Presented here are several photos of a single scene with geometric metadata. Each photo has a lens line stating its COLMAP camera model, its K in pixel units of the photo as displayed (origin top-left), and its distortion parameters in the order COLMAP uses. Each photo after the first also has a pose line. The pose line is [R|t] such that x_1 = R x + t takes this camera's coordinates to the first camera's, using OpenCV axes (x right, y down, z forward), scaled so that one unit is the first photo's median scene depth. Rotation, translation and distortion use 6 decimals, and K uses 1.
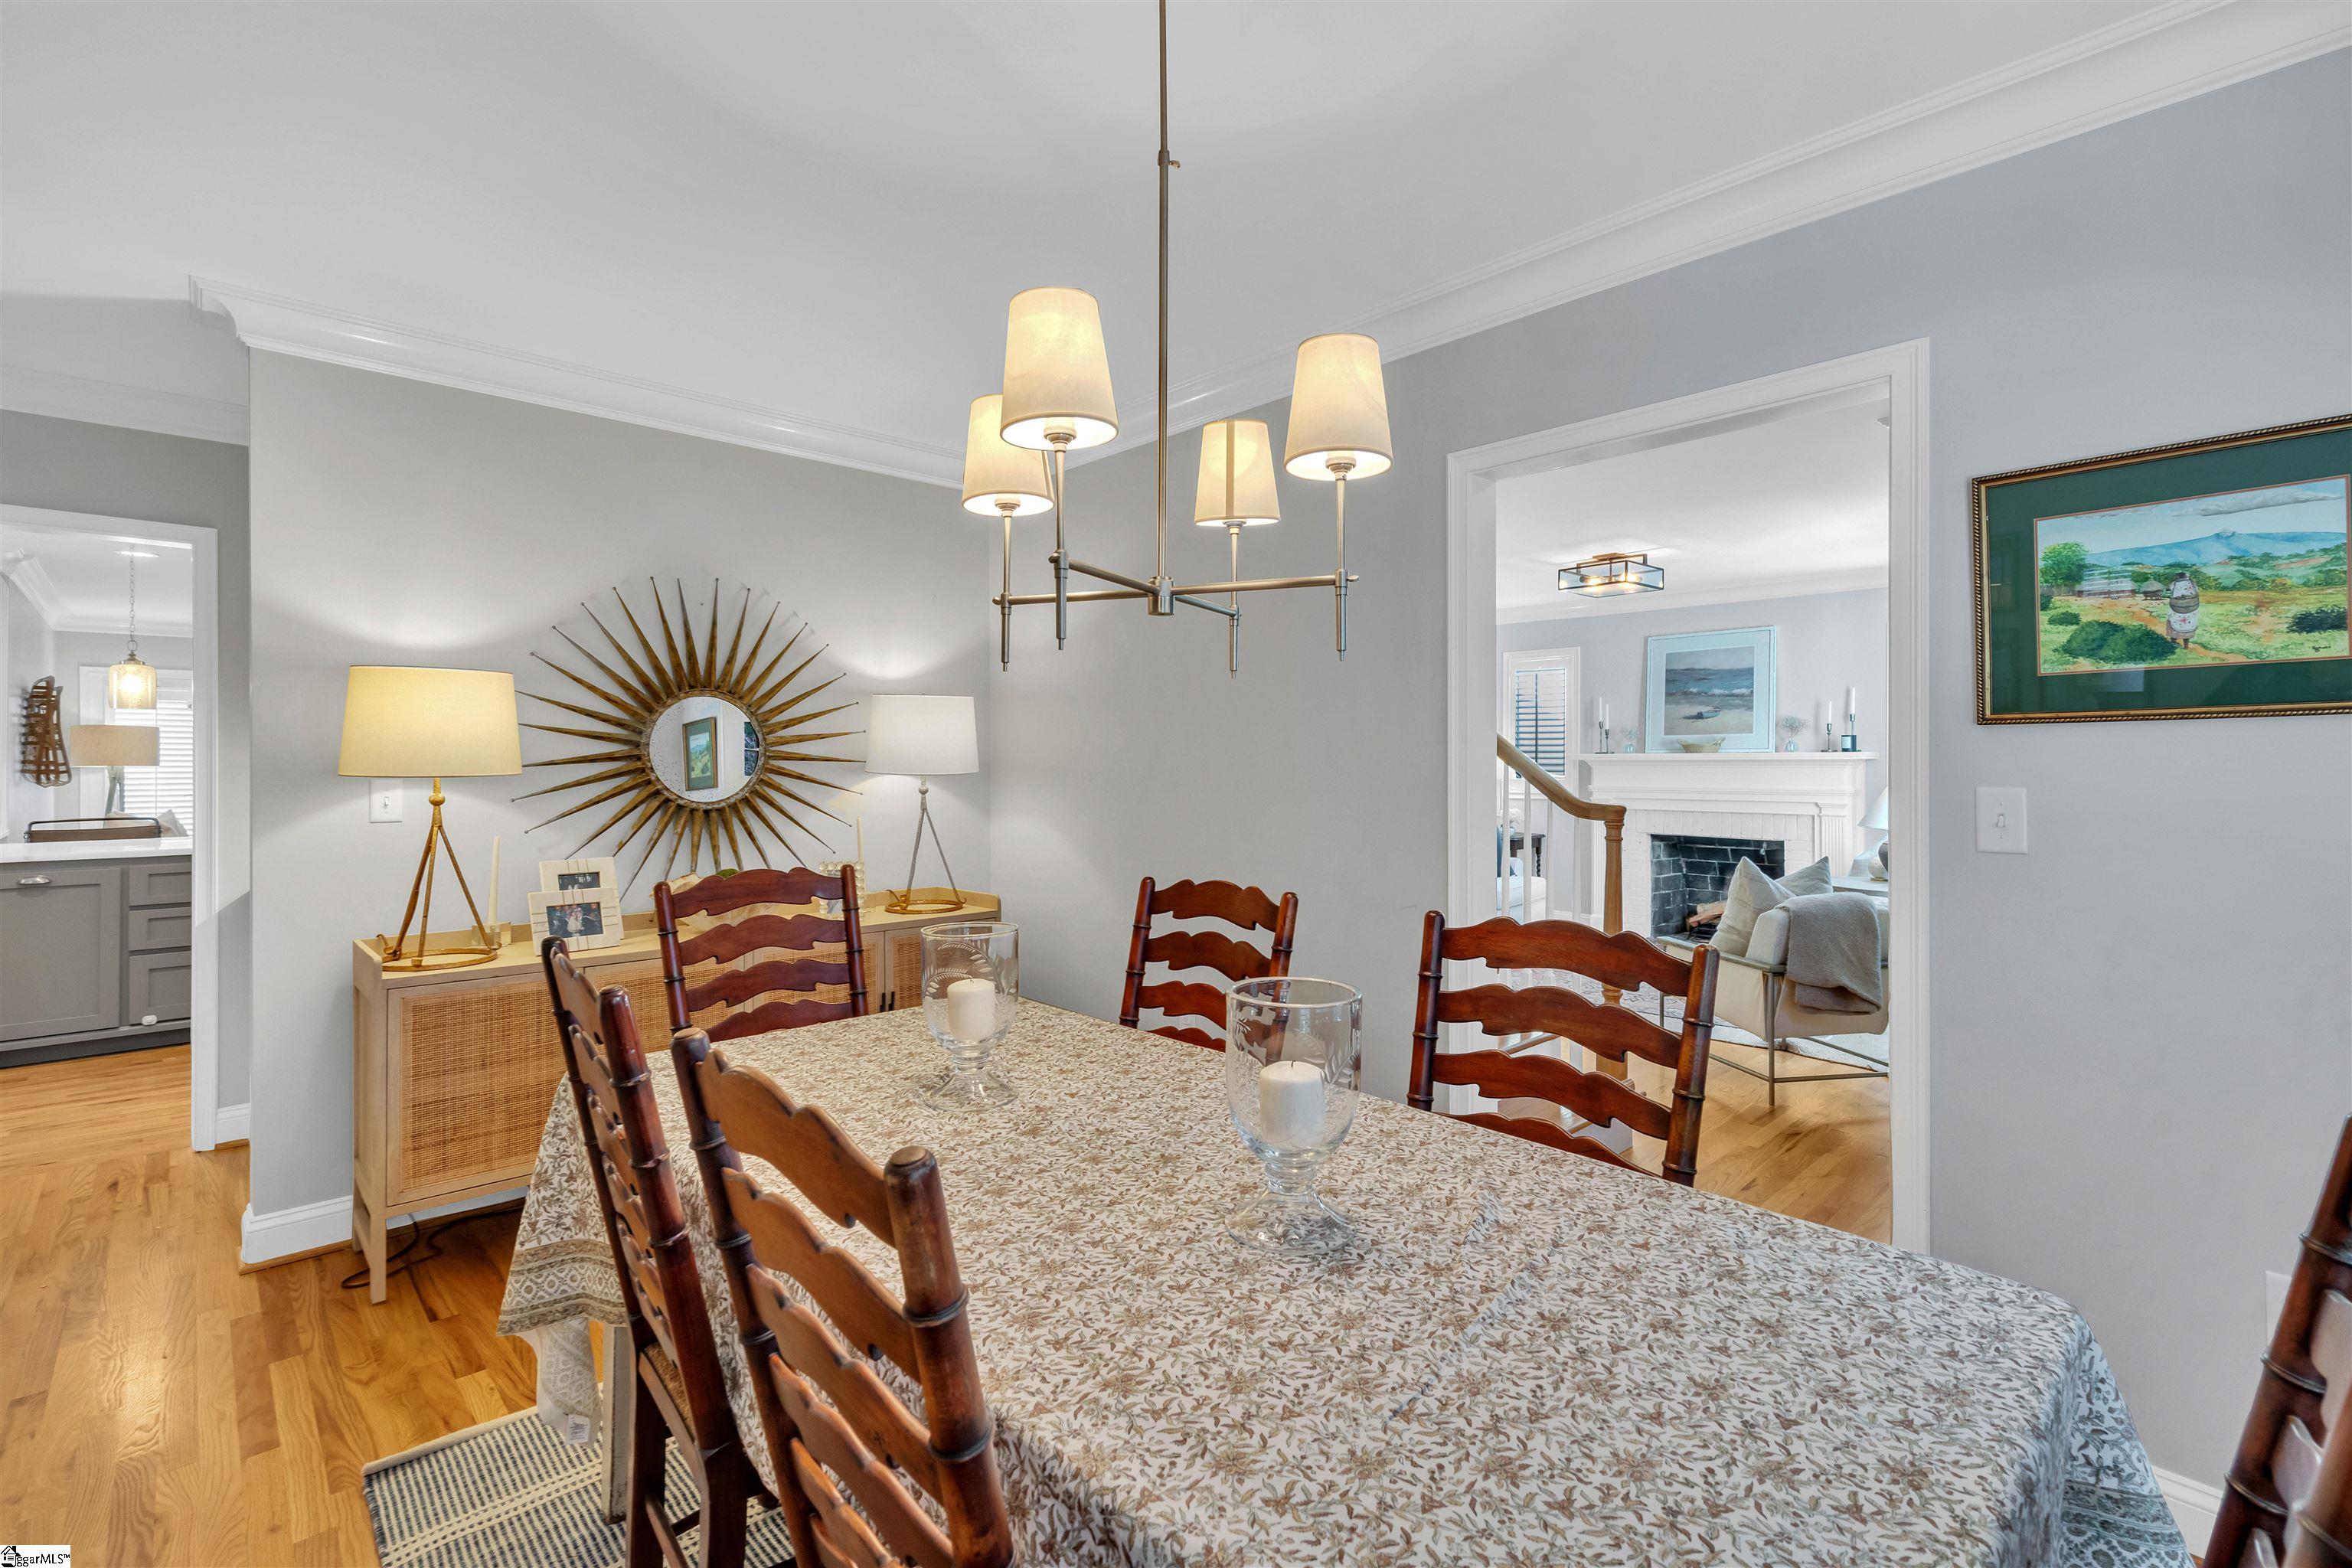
lens RADIAL K [[1045.2, 0, 1192.5], [0, 1045.2, 758.7], [0, 0, 1]] dist [-0.013957, 0.004729]
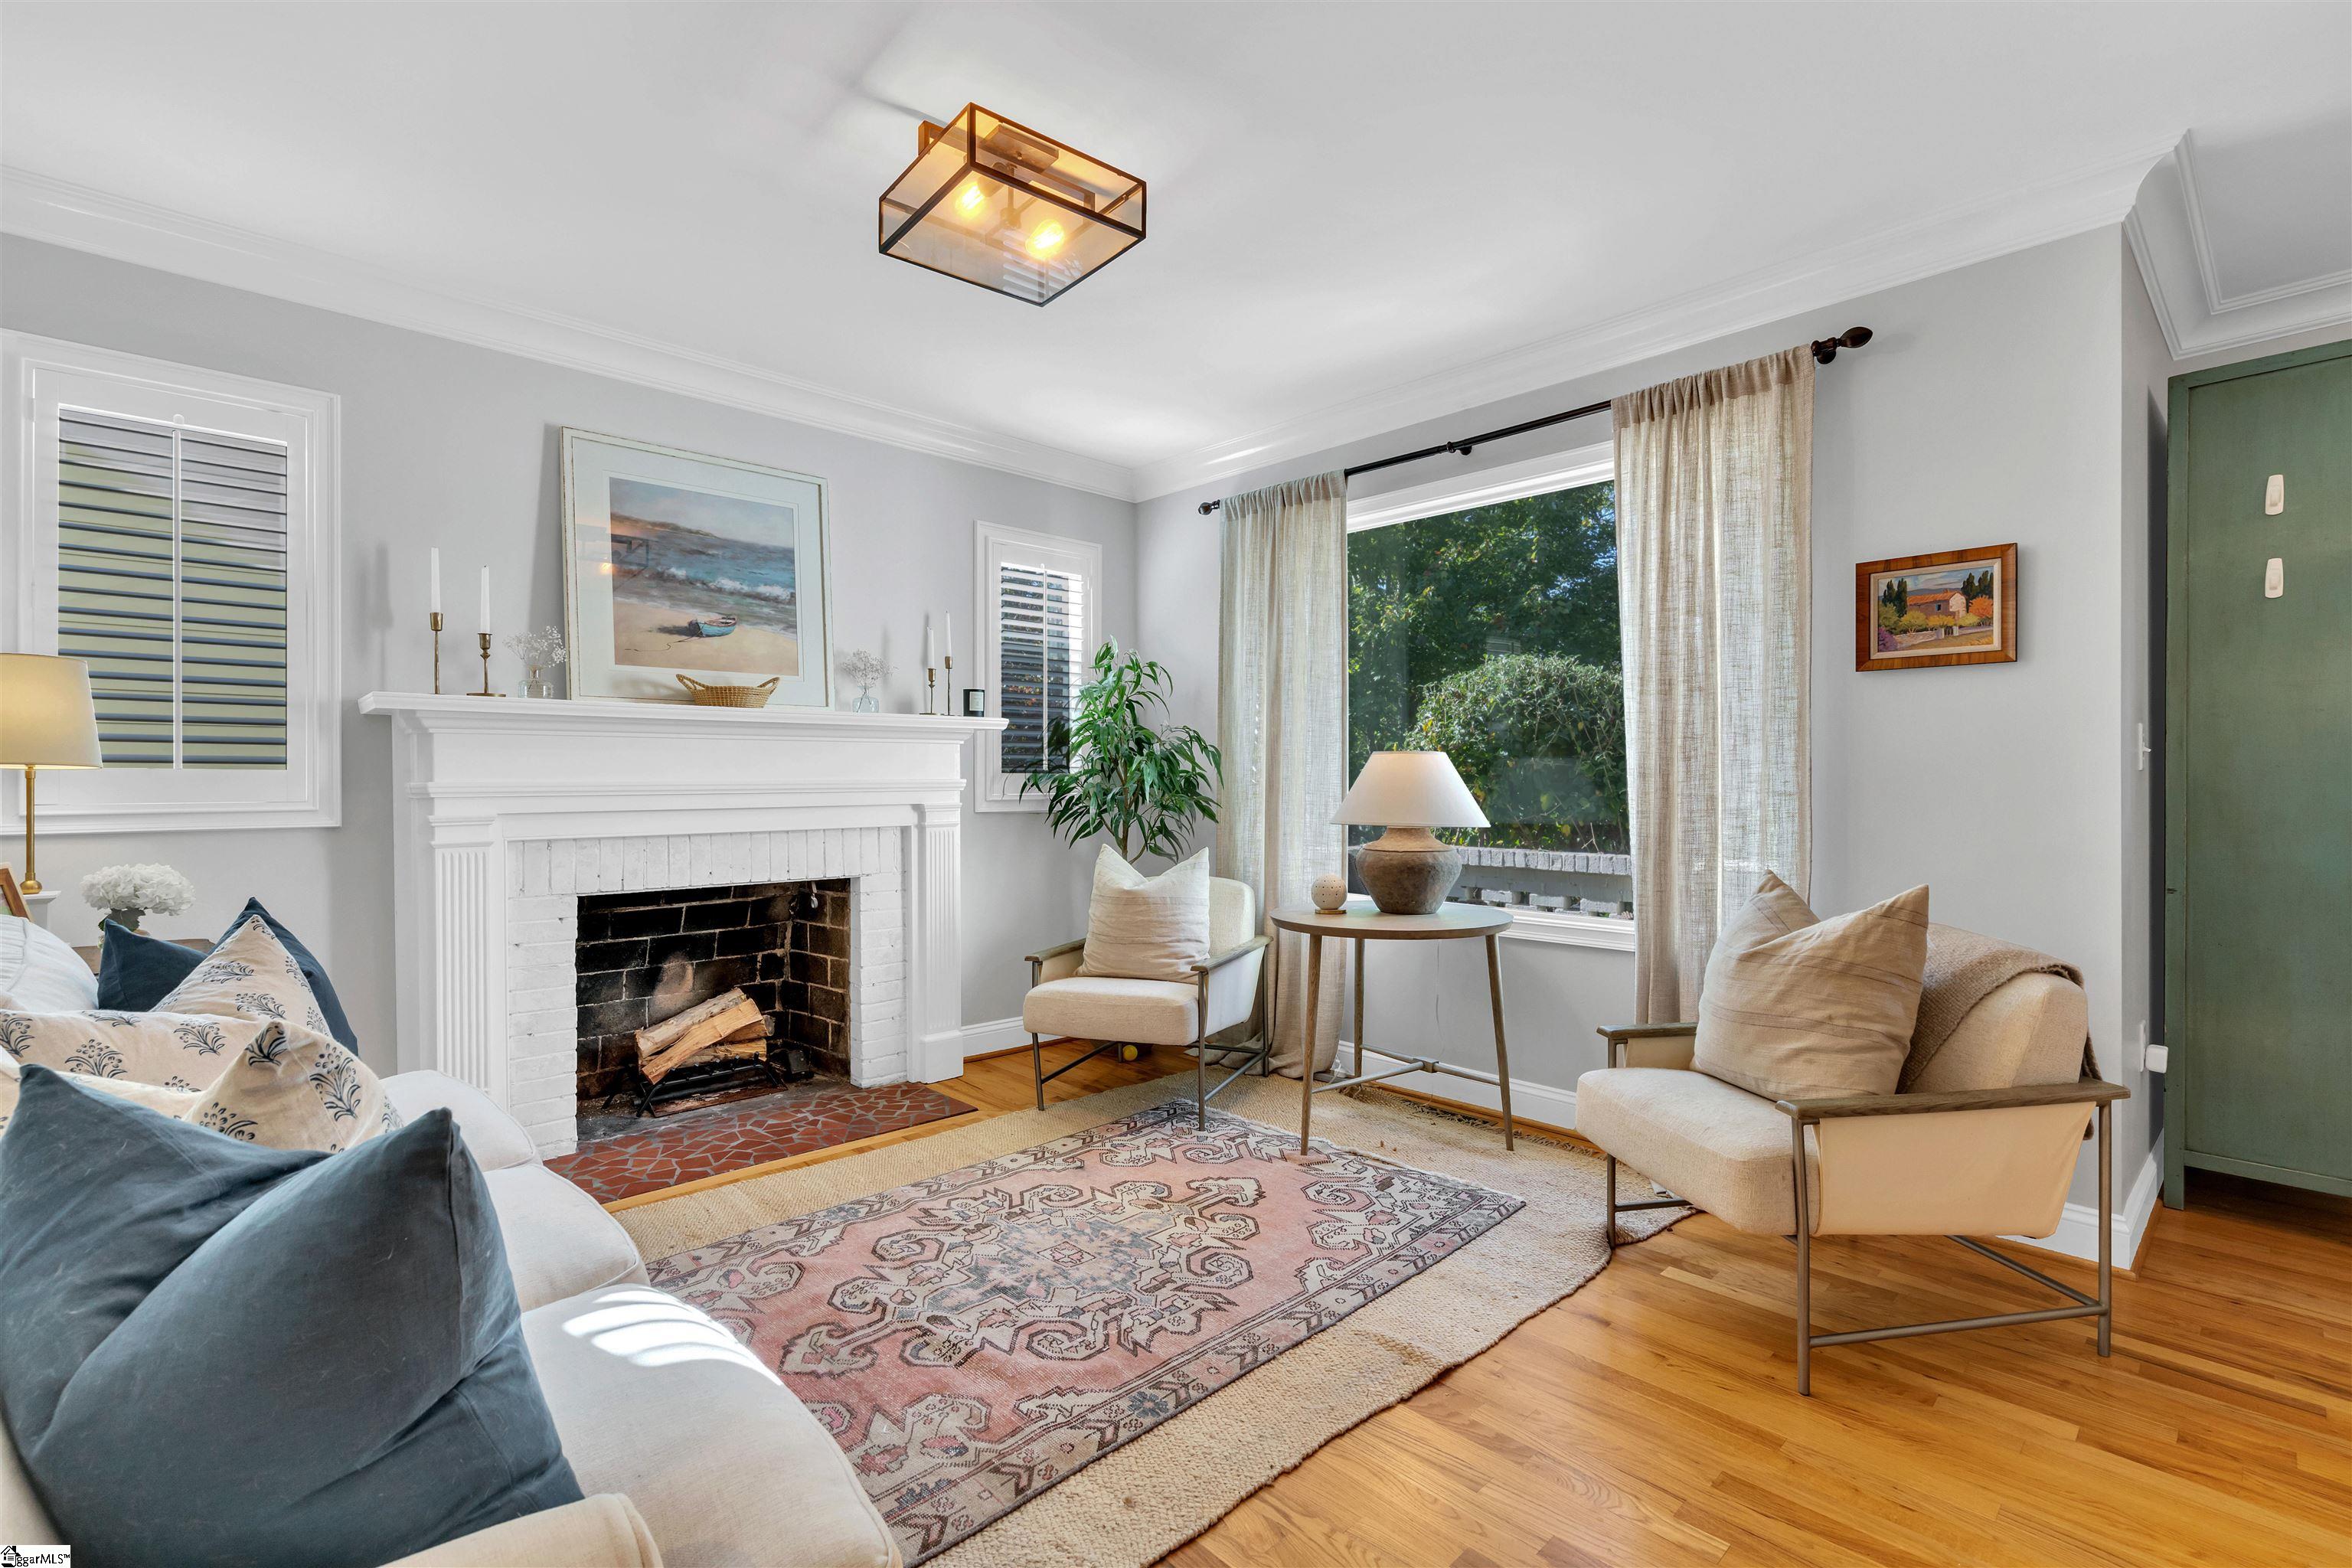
lens RADIAL K [[1045.2, 0, 1164.6], [0, 1045.2, 778.9], [0, 0, 1]] dist [-0.013957, 0.004729]
pose [[0.024847, 0.000422, 0.999691, 0.025759], [-0.001124, 0.999999, -0.000394, 0.026202], [-0.999691, -0.001113, 0.024847, 0.792362]]
